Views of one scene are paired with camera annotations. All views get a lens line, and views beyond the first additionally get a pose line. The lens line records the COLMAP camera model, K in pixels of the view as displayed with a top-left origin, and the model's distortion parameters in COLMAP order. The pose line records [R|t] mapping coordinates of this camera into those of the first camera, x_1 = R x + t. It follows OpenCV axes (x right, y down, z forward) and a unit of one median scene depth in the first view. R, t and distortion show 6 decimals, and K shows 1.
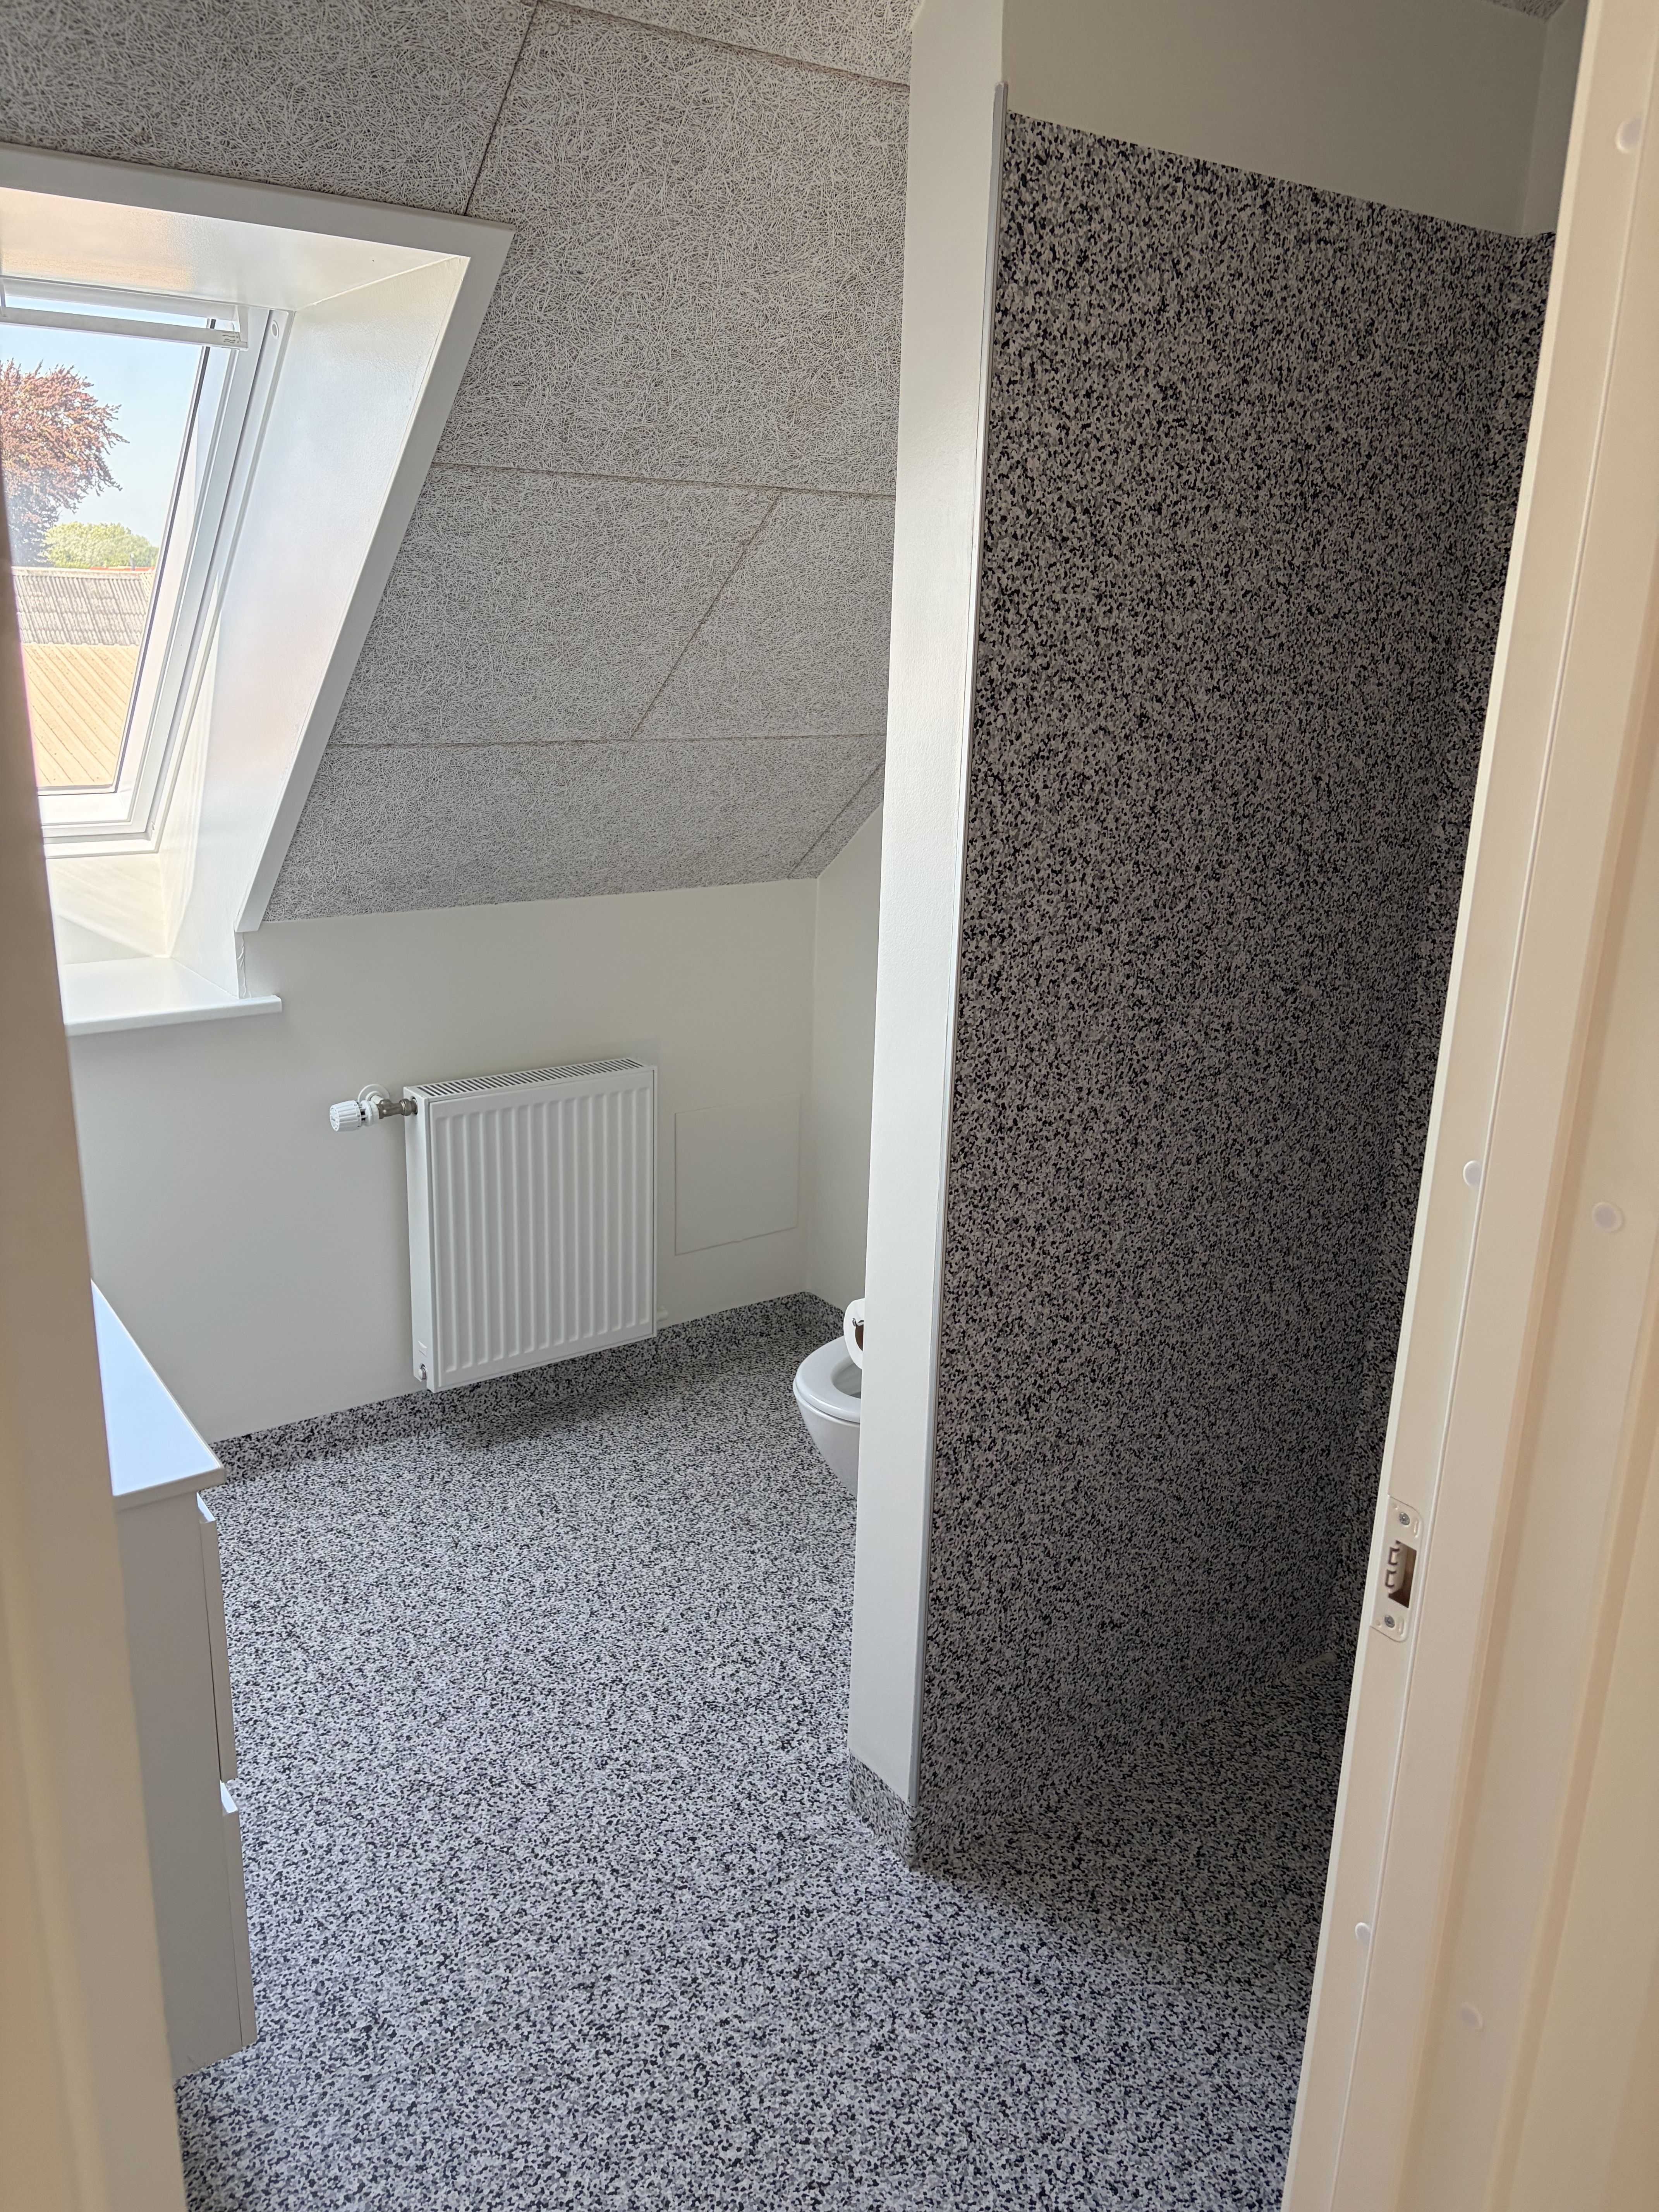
lens RADIAL K [[1691.3, 0, 829.5], [0, 1691.3, 1106.0], [0, 0, 1]] dist [0.078025, -0.190686]
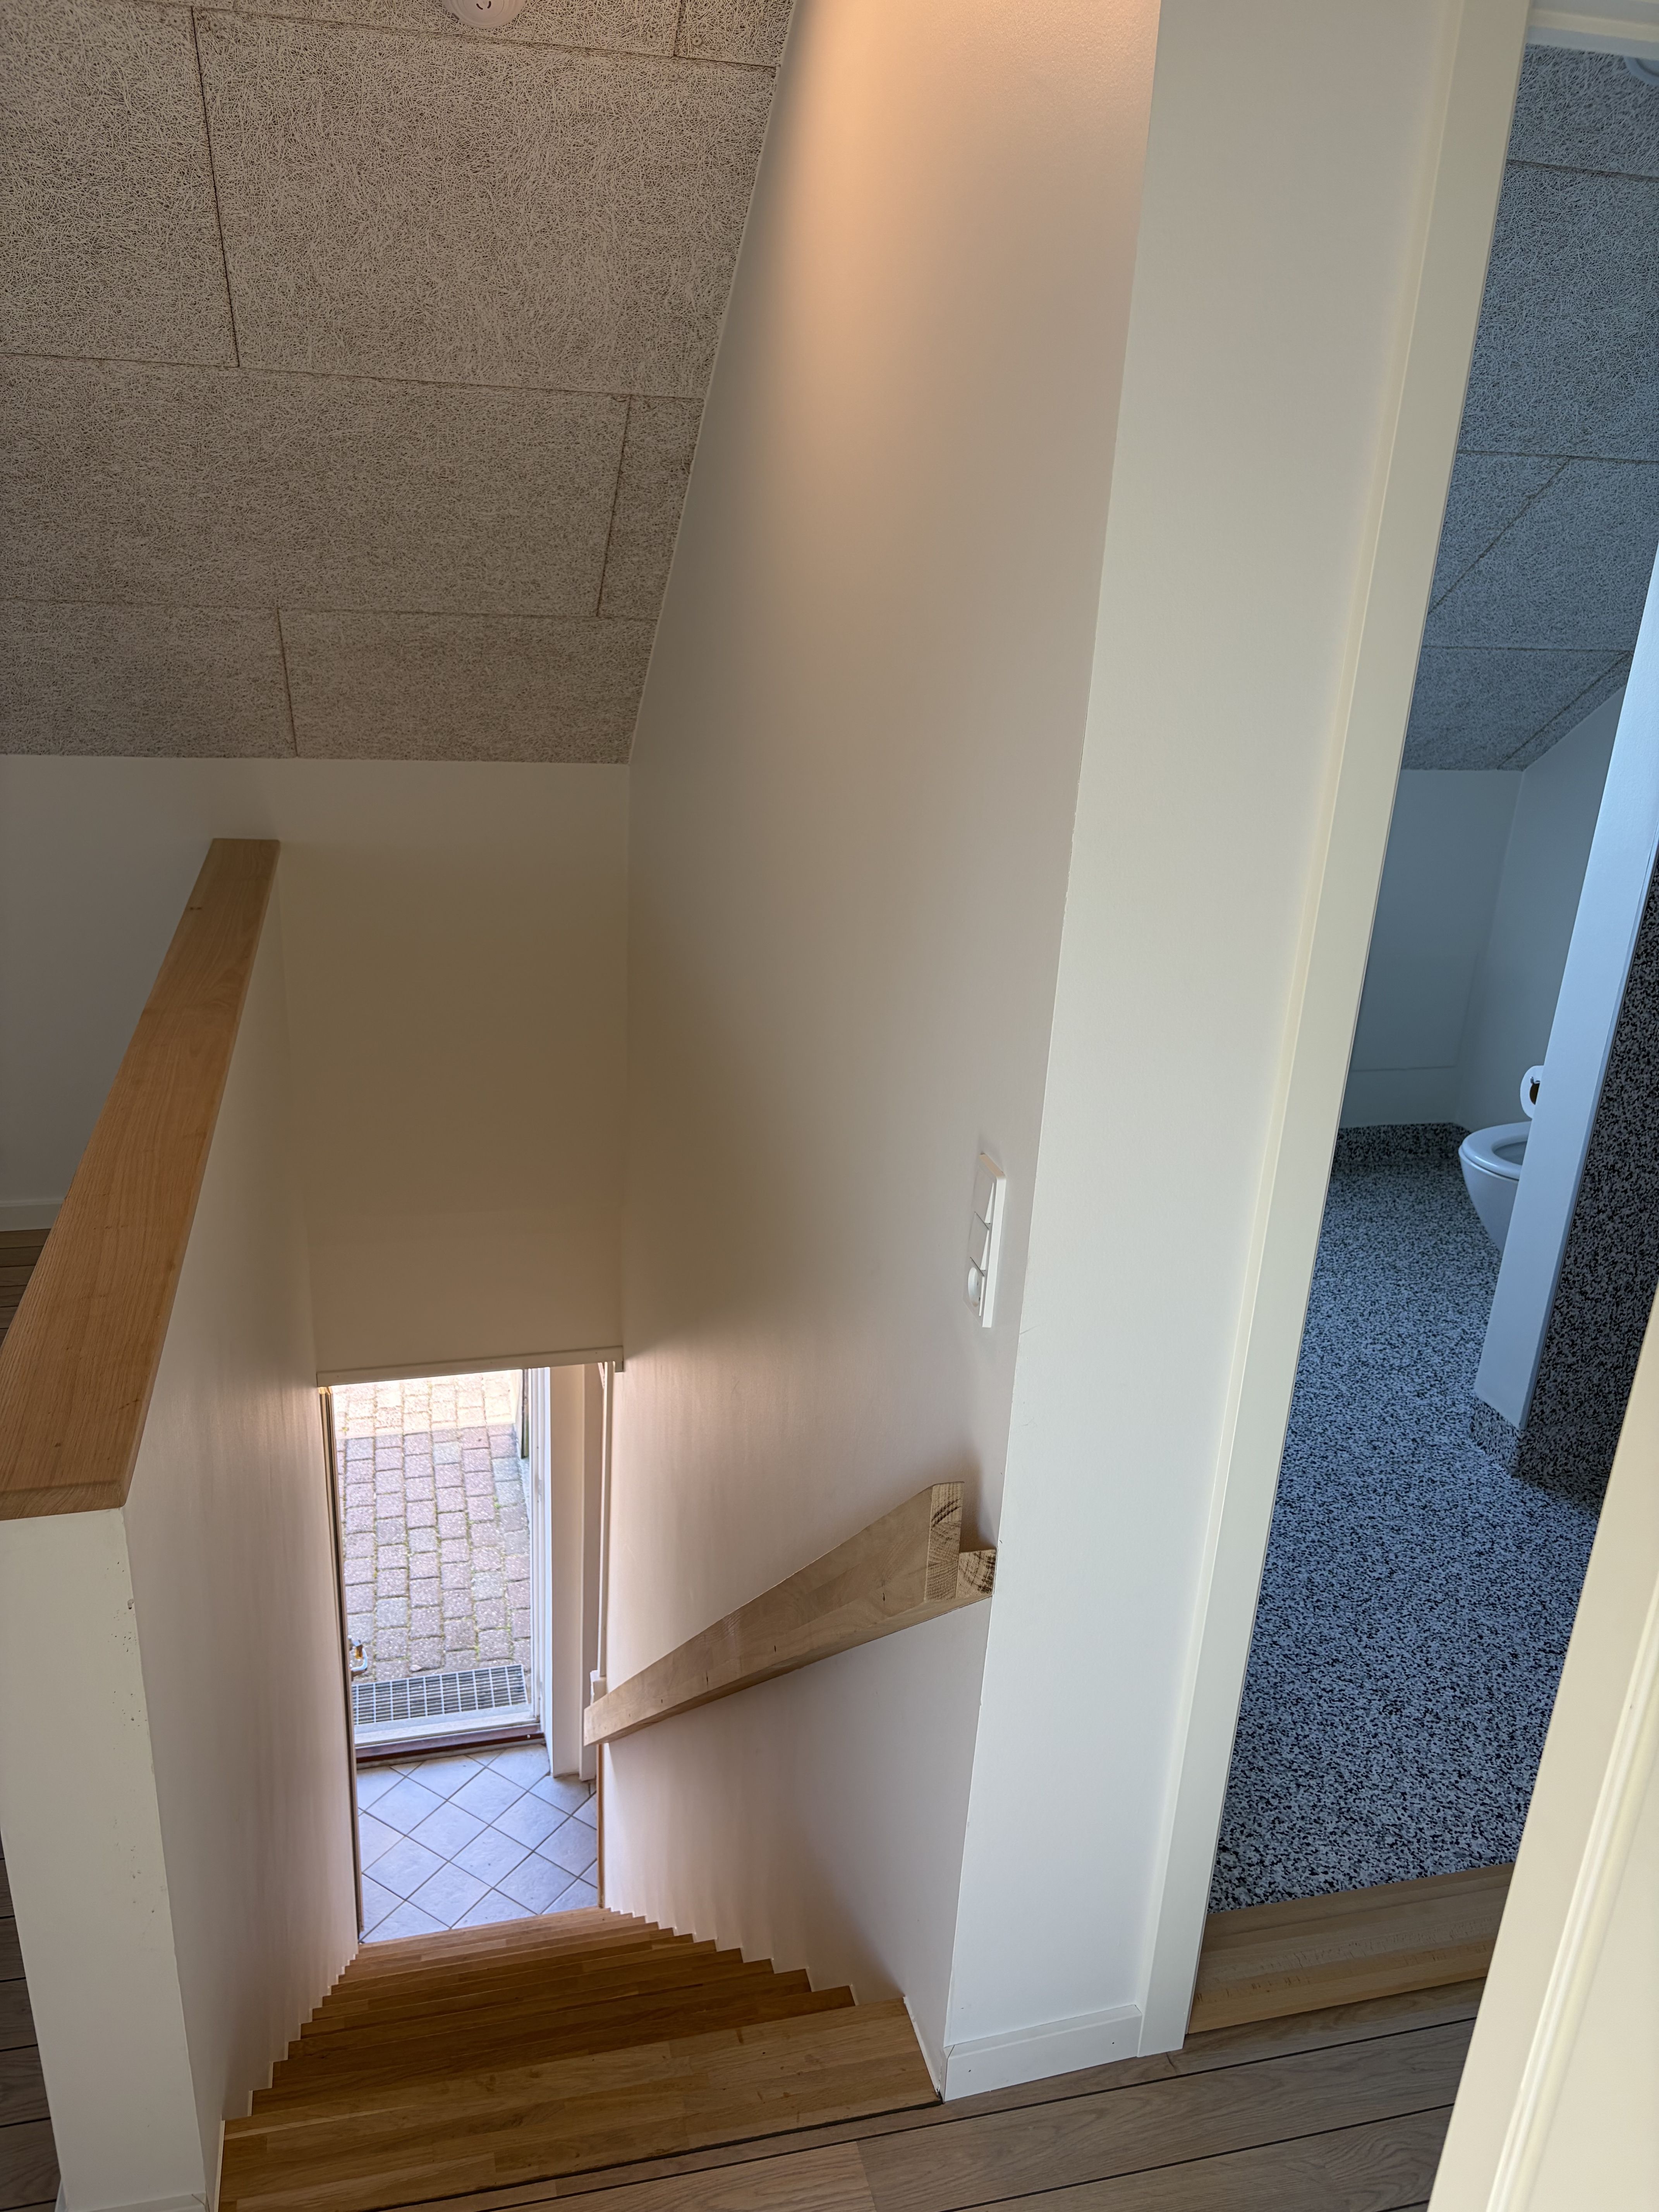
lens RADIAL K [[1674.4, 0, 829.2], [0, 1674.4, 1127.5], [0, 0, 1]] dist [0.080297, -0.100974]
pose [[0.932950, 0.144613, -0.329683, -0.058721], [-0.120900, 0.988444, 0.091447, 0.105976], [0.339097, -0.045457, 0.939652, -0.487829]]
